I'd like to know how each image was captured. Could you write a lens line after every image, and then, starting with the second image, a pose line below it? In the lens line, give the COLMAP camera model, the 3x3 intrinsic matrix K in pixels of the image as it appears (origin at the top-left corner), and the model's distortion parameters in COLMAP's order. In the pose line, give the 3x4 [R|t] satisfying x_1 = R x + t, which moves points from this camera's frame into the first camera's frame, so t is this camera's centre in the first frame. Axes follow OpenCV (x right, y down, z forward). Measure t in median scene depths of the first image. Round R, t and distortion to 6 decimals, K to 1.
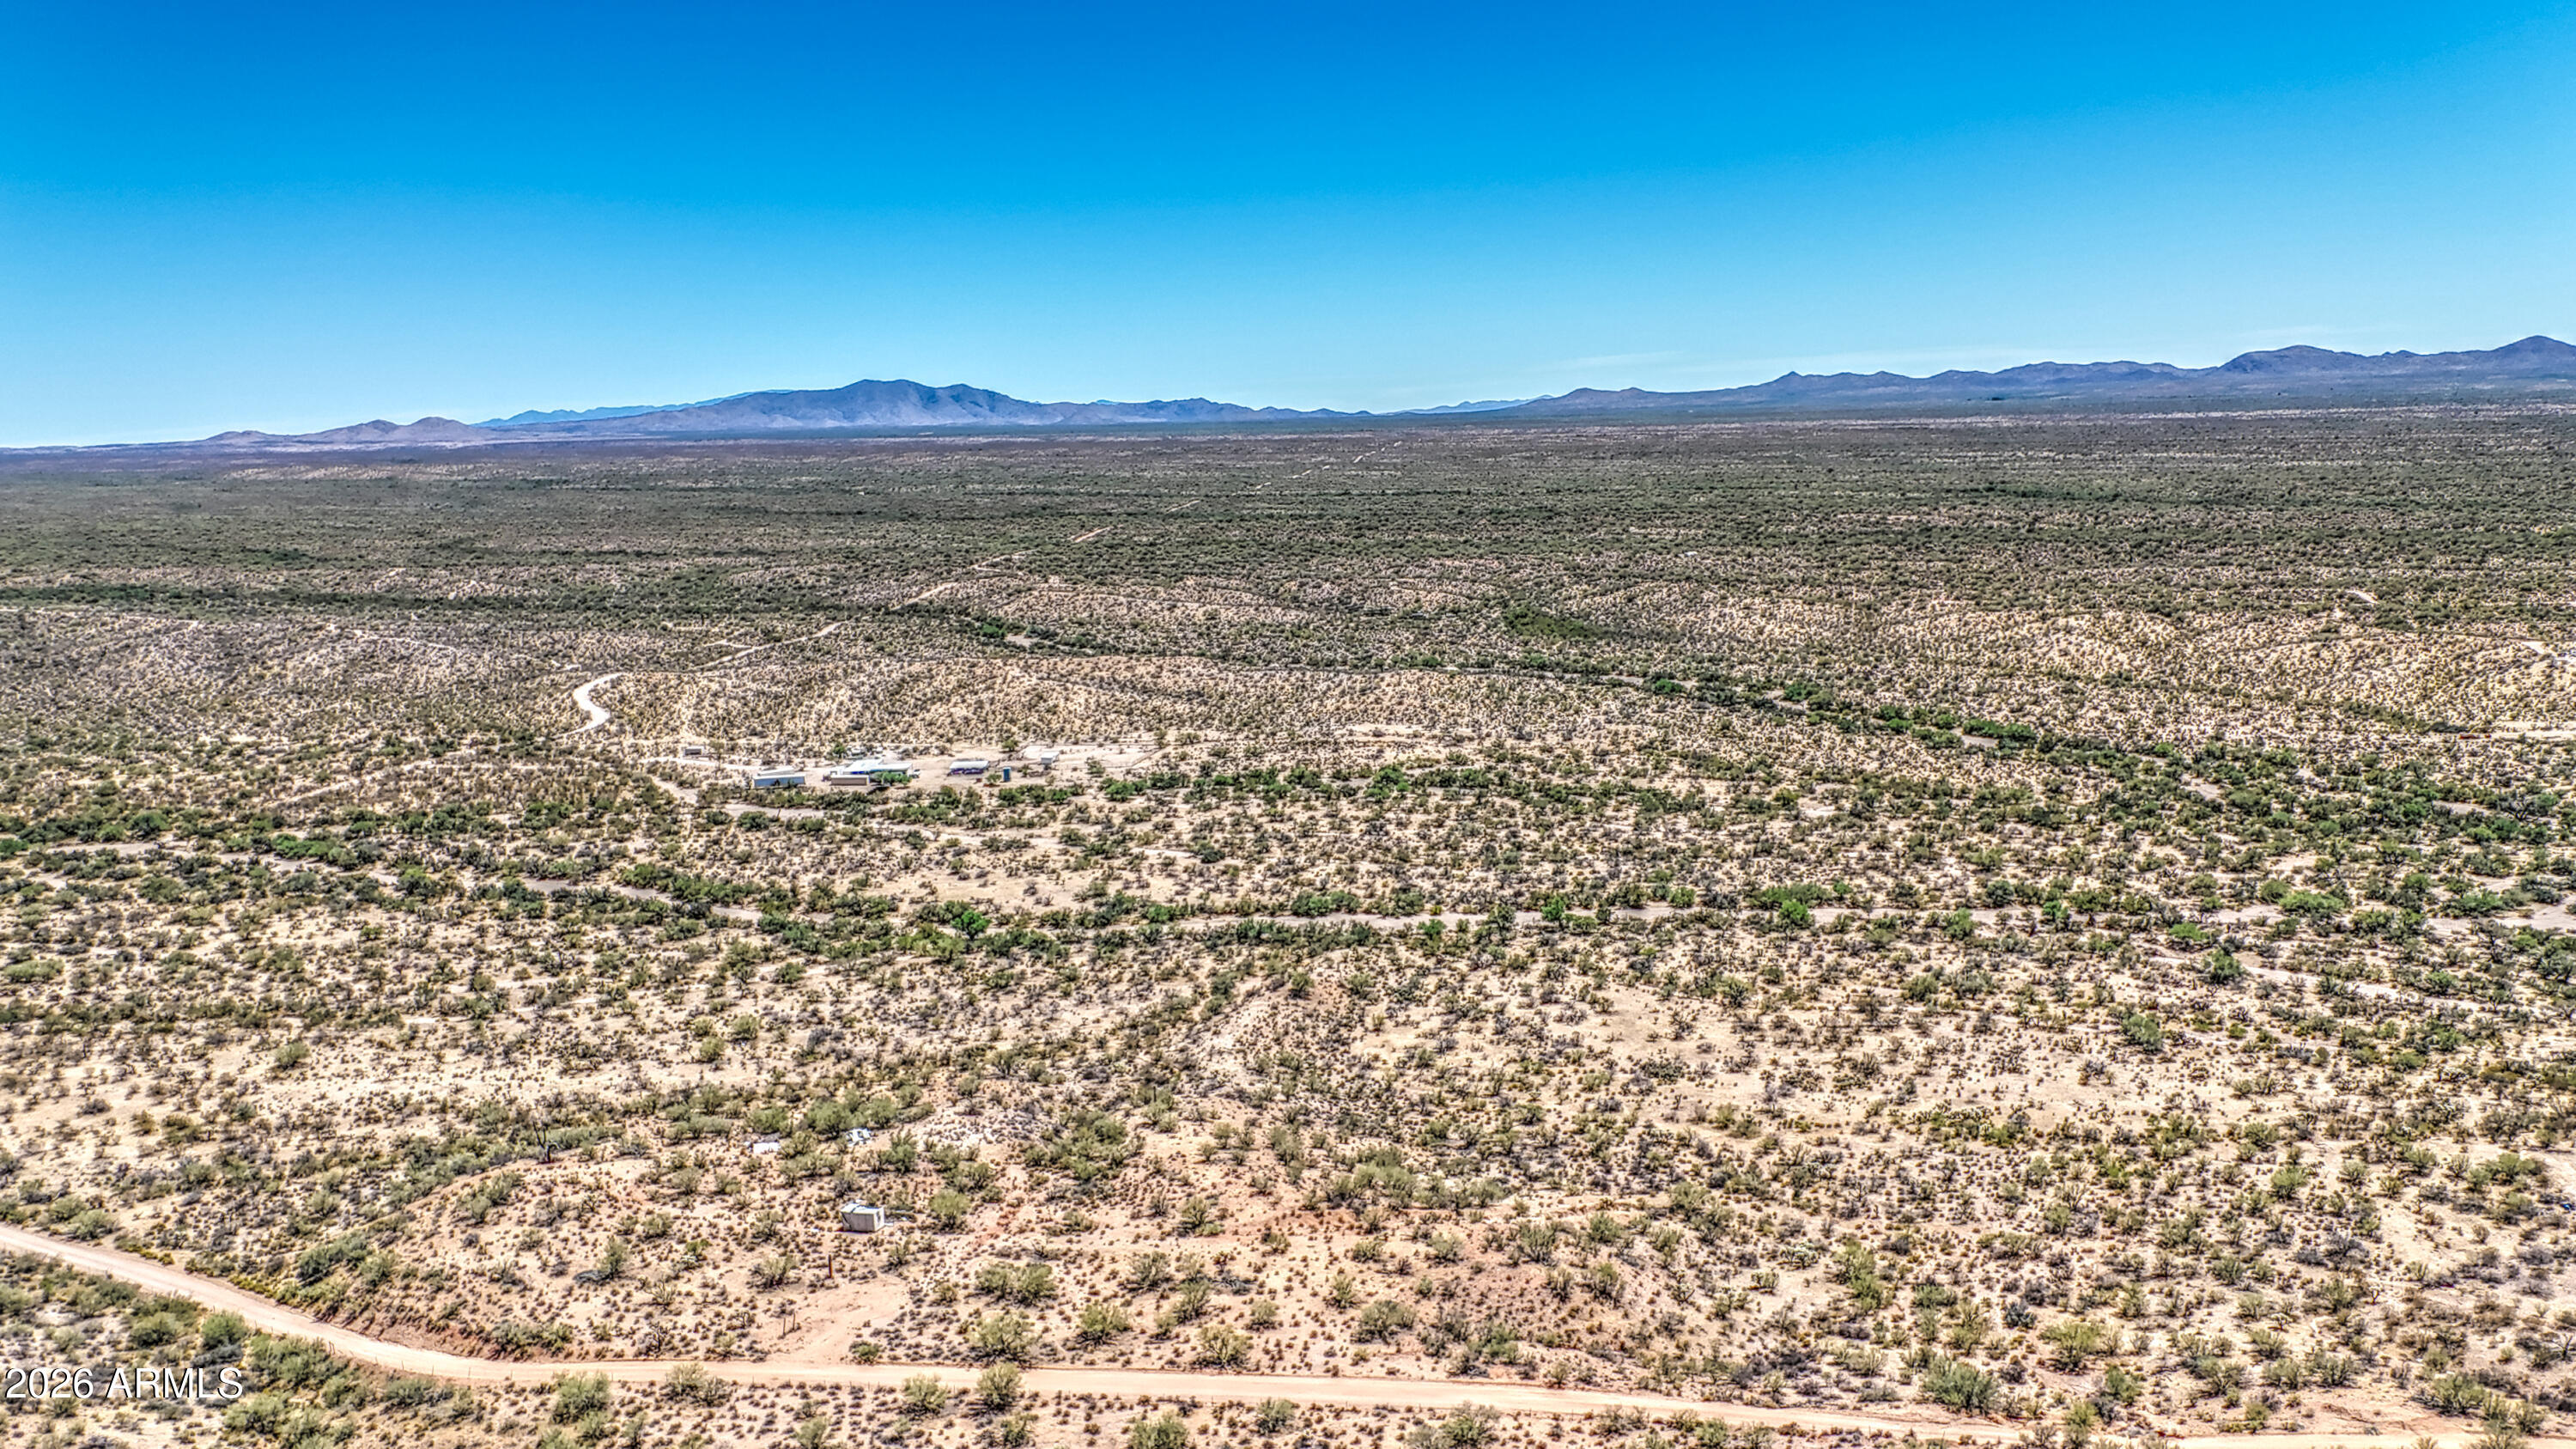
lens RADIAL K [[1970.2, 0, 1264.5], [0, 1970.2, 738.1], [0, 0, 1]] dist [0.067915, -0.041806]
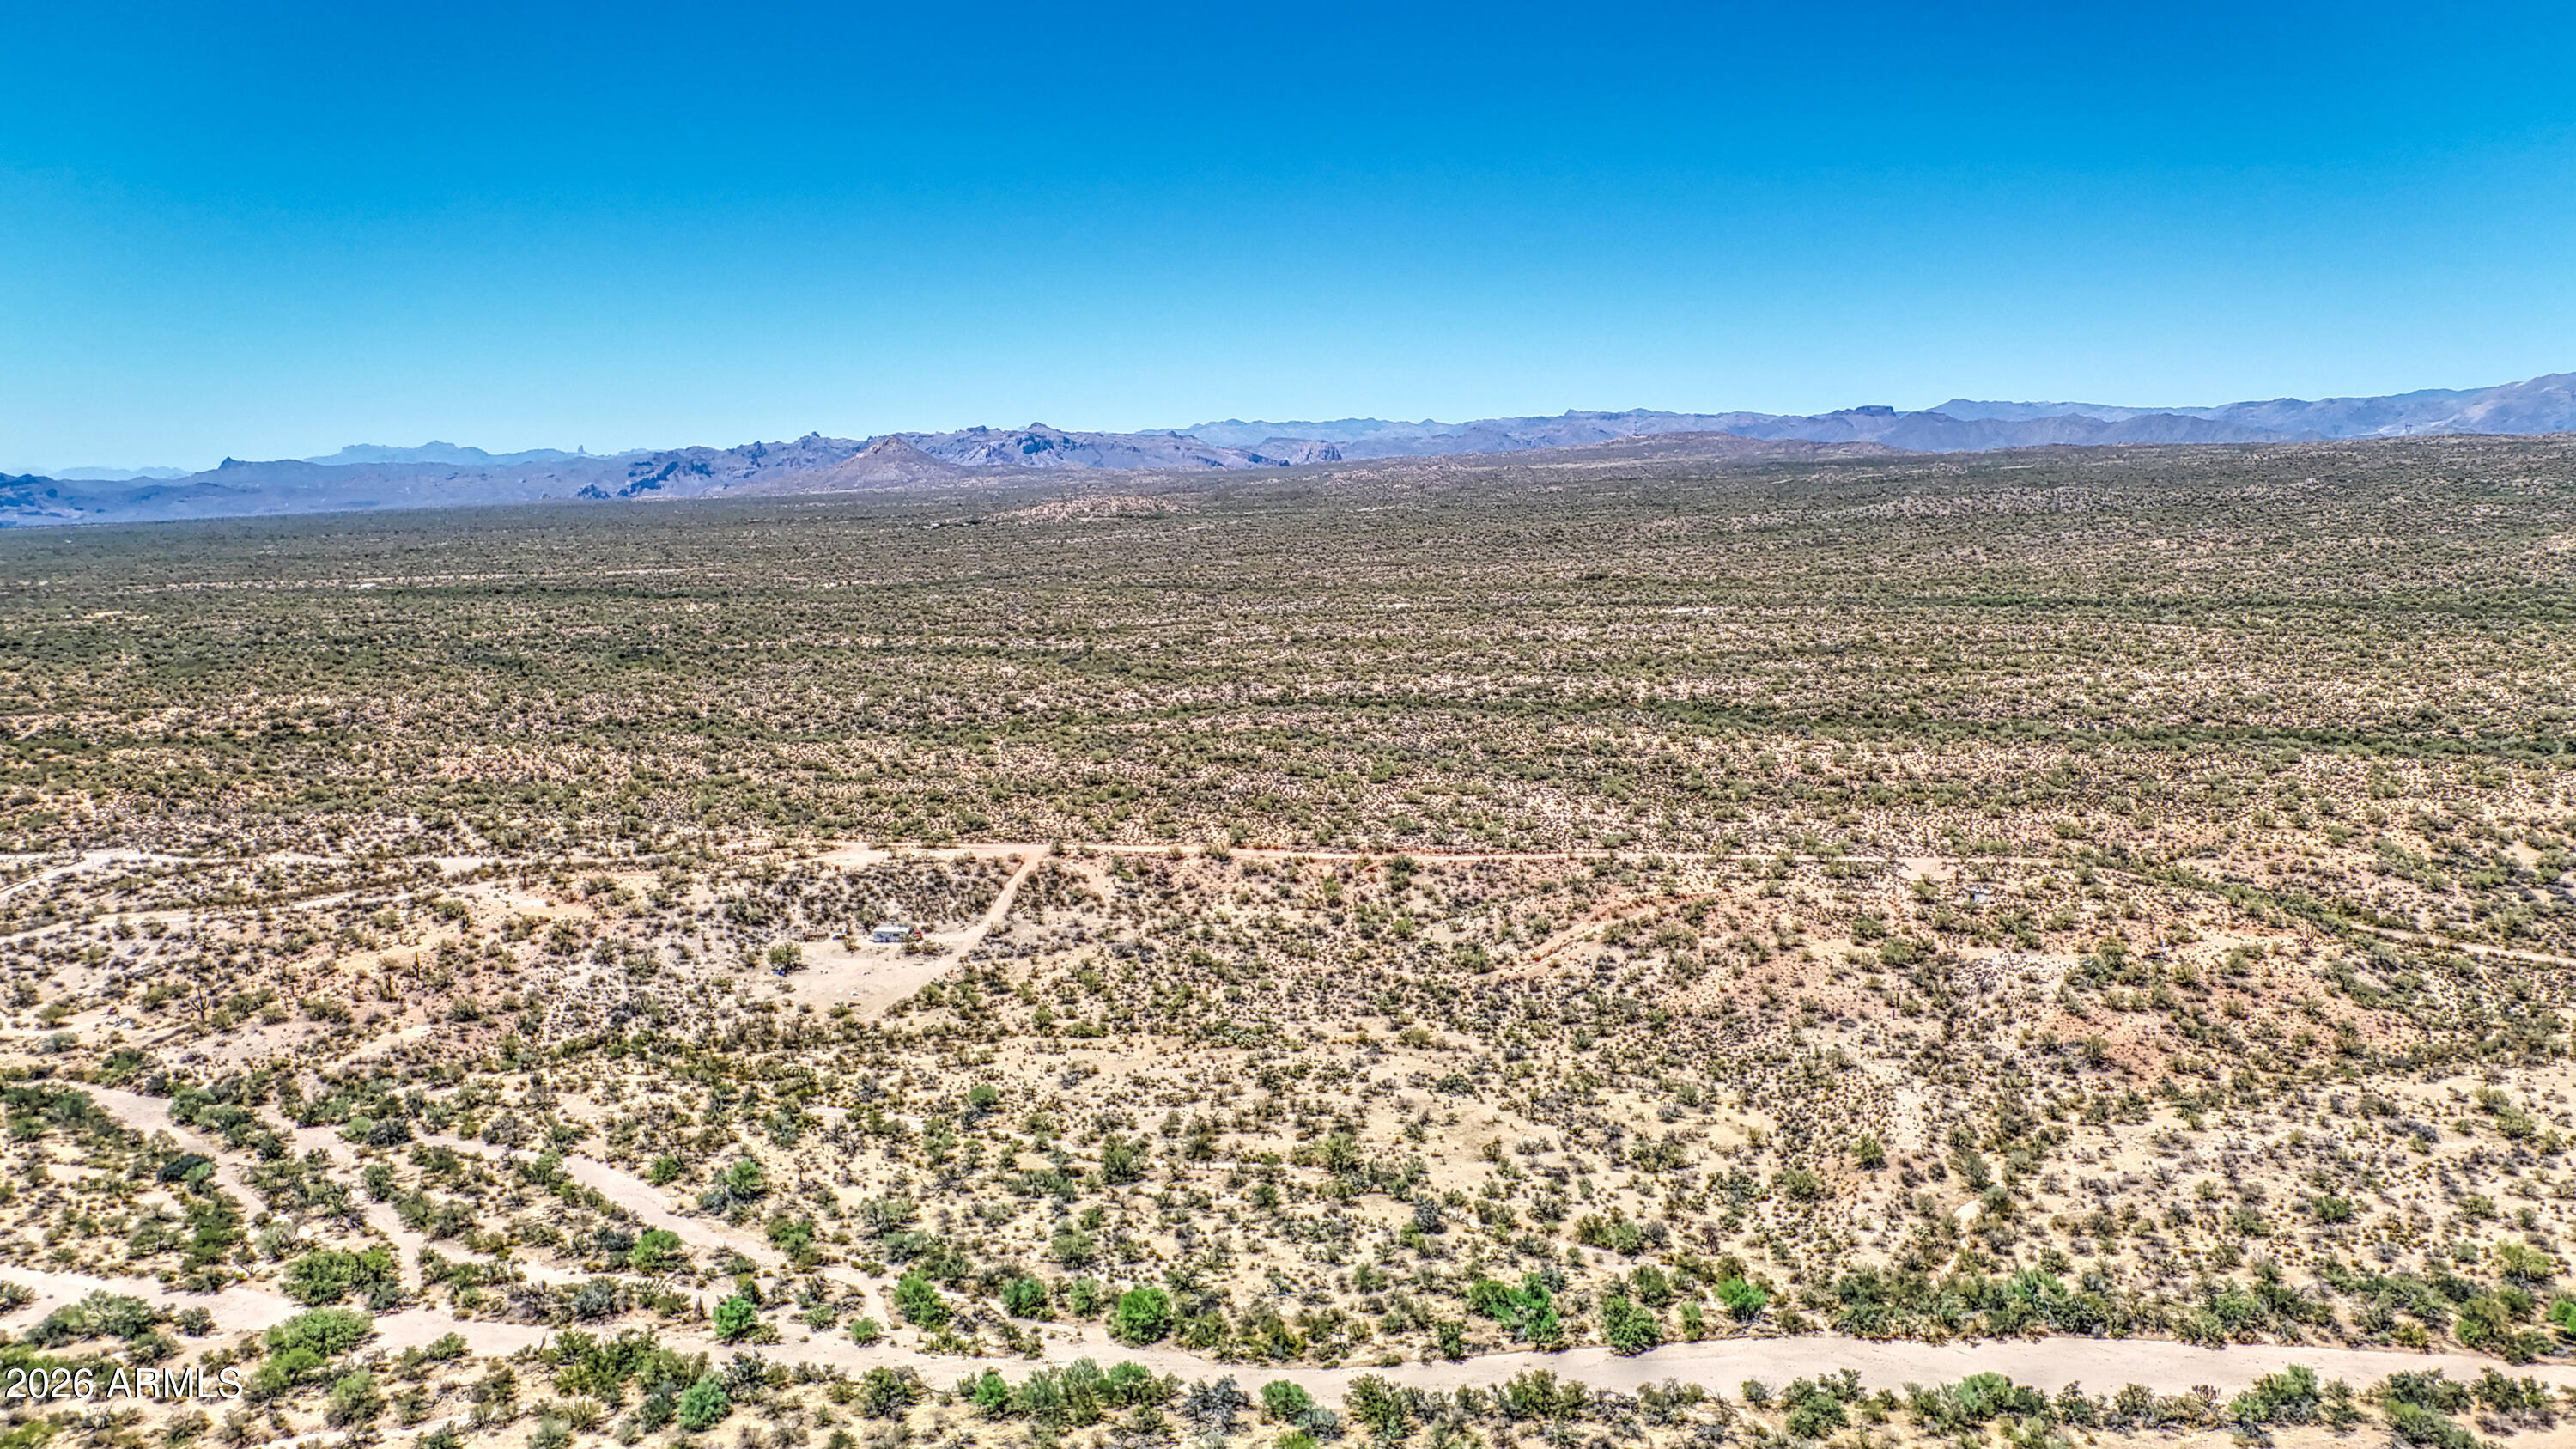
lens RADIAL K [[1943.3, 0, 1275.7], [0, 1943.3, 714.2], [0, 0, 1]] dist [0.067574, -0.042126]
pose [[-0.998232, 0.048708, 0.034054, 0.236688], [0.056581, 0.954210, 0.293739, -0.310708], [-0.018187, 0.295146, -0.955279, 1.816497]]
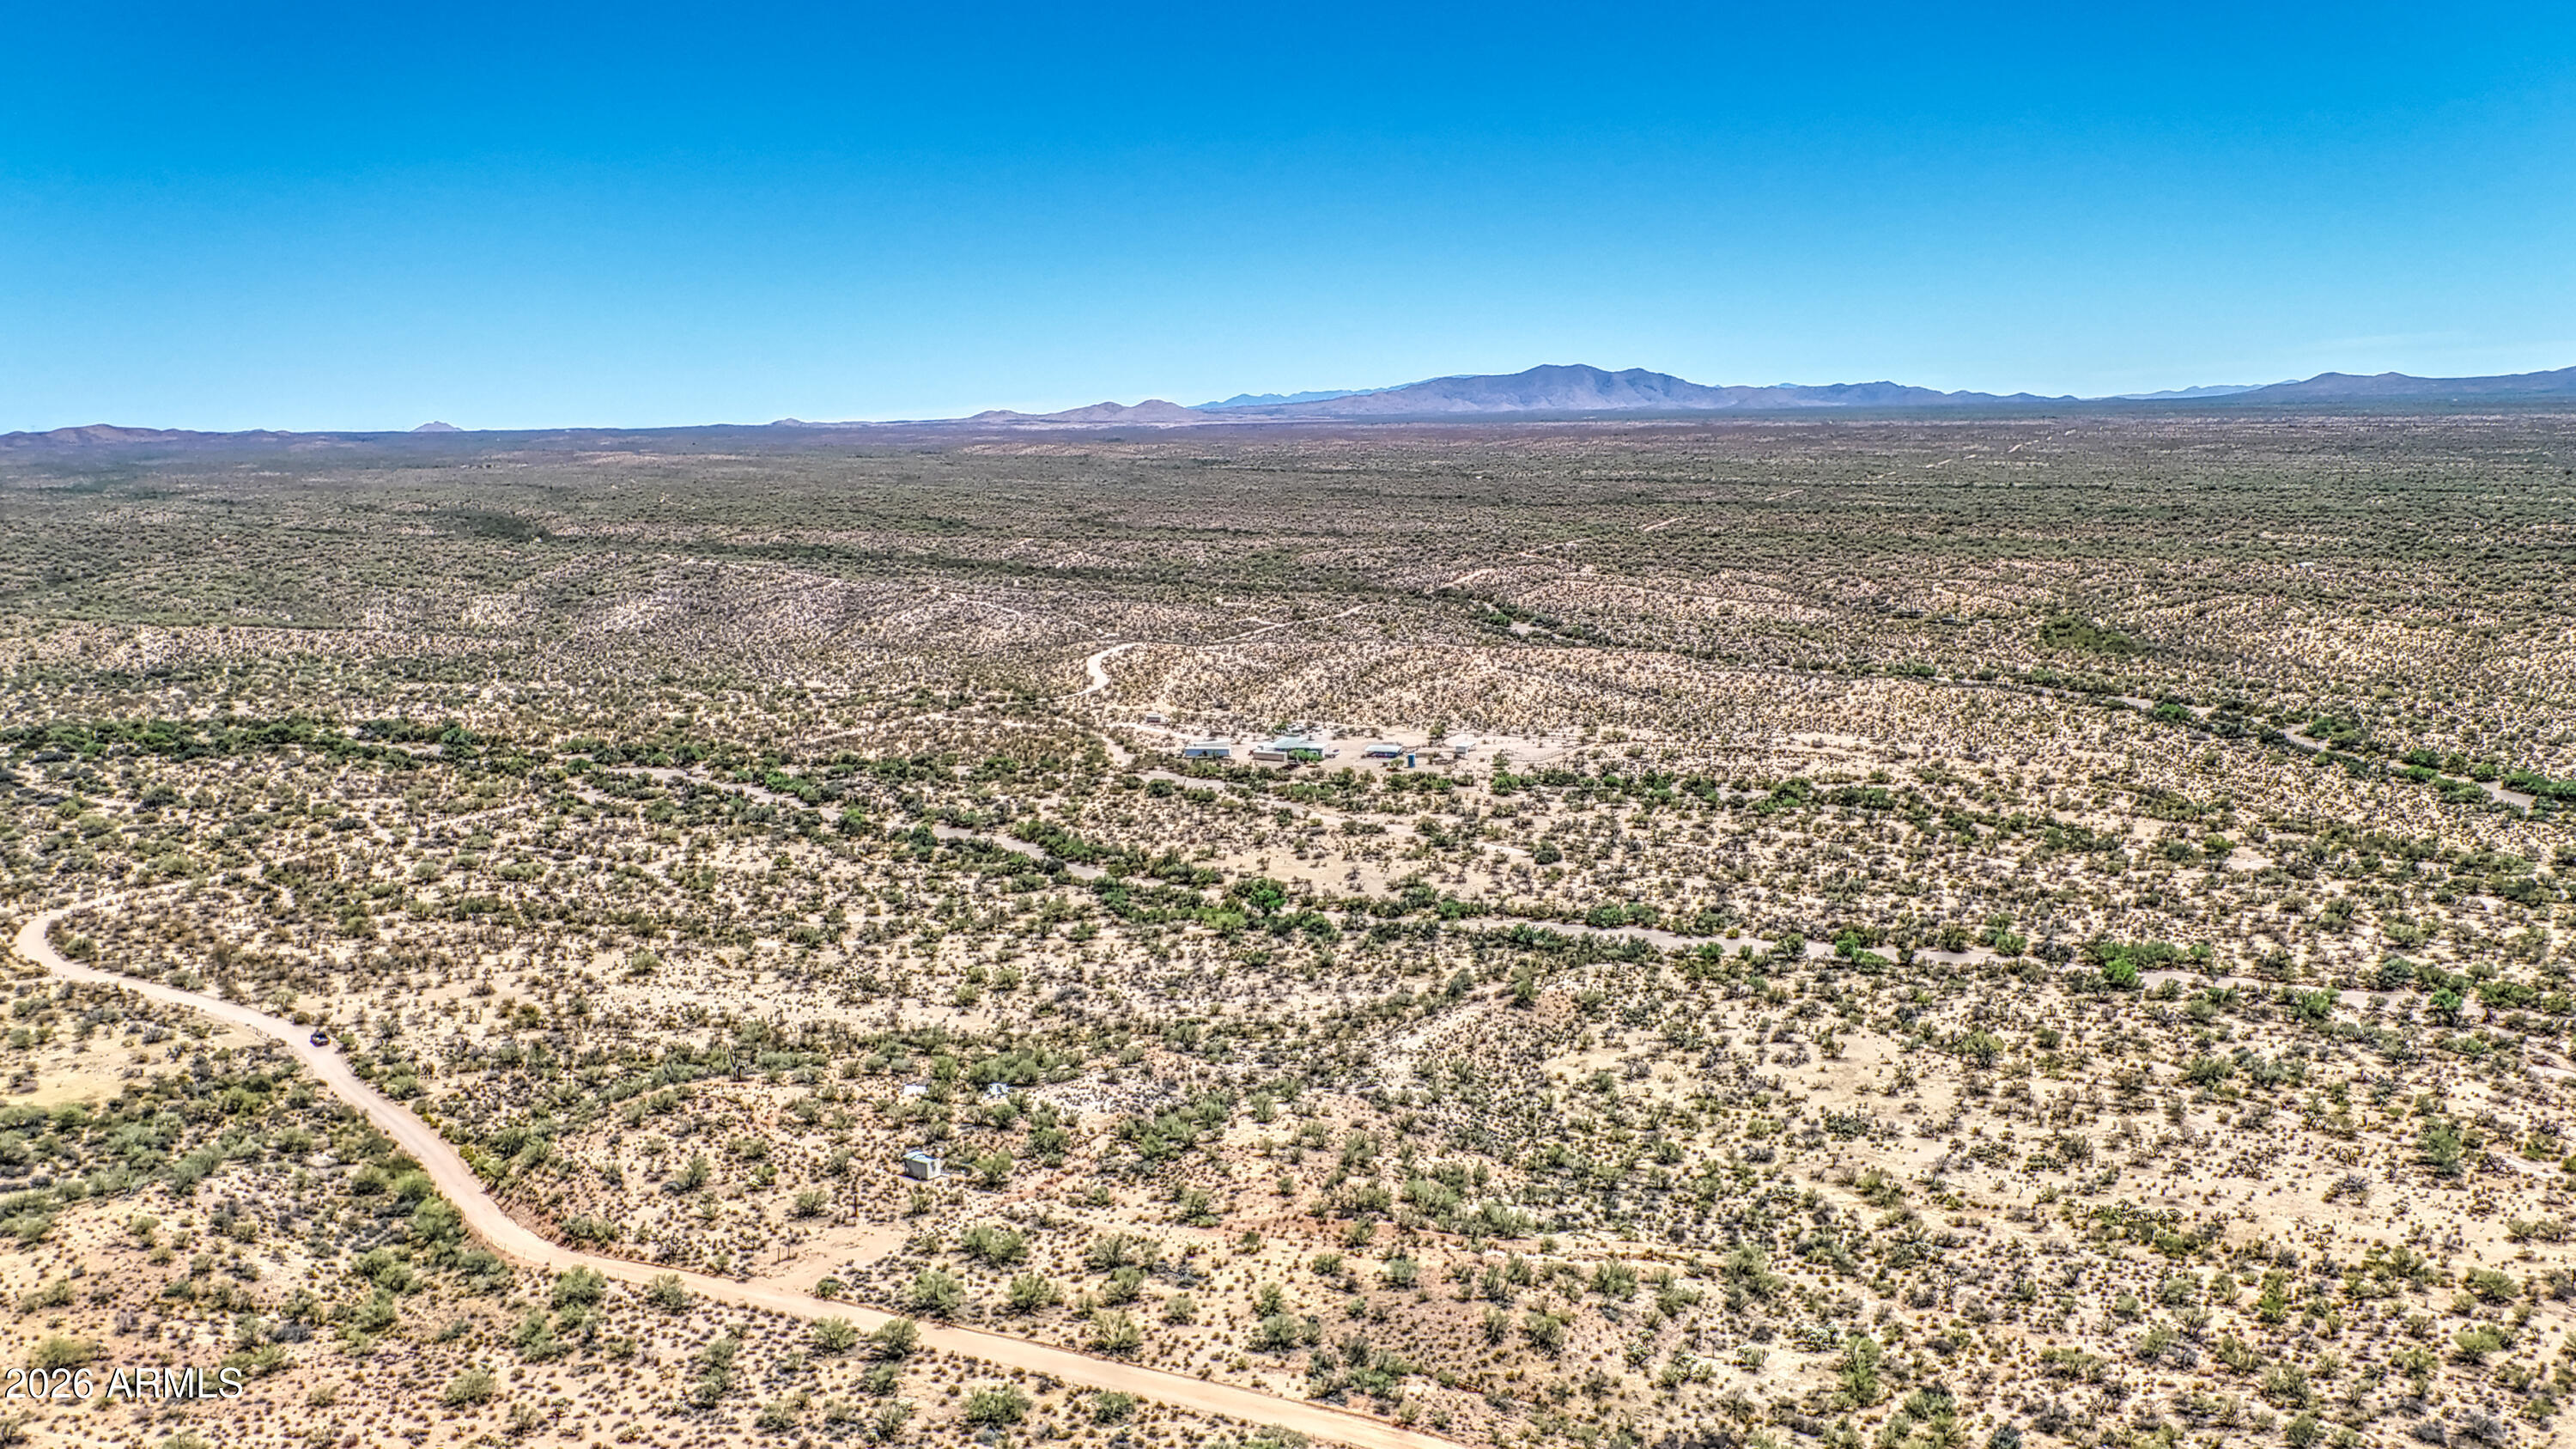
lens RADIAL K [[1943.3, 0, 1297.8], [0, 1943.3, 733.4], [0, 0, 1]] dist [0.067574, -0.042126]
pose [[0.950272, 0.062437, -0.305097, 0.212127], [-0.060090, 0.998047, 0.017087, -0.016509], [0.305568, 0.002096, 0.952168, 0.034614]]
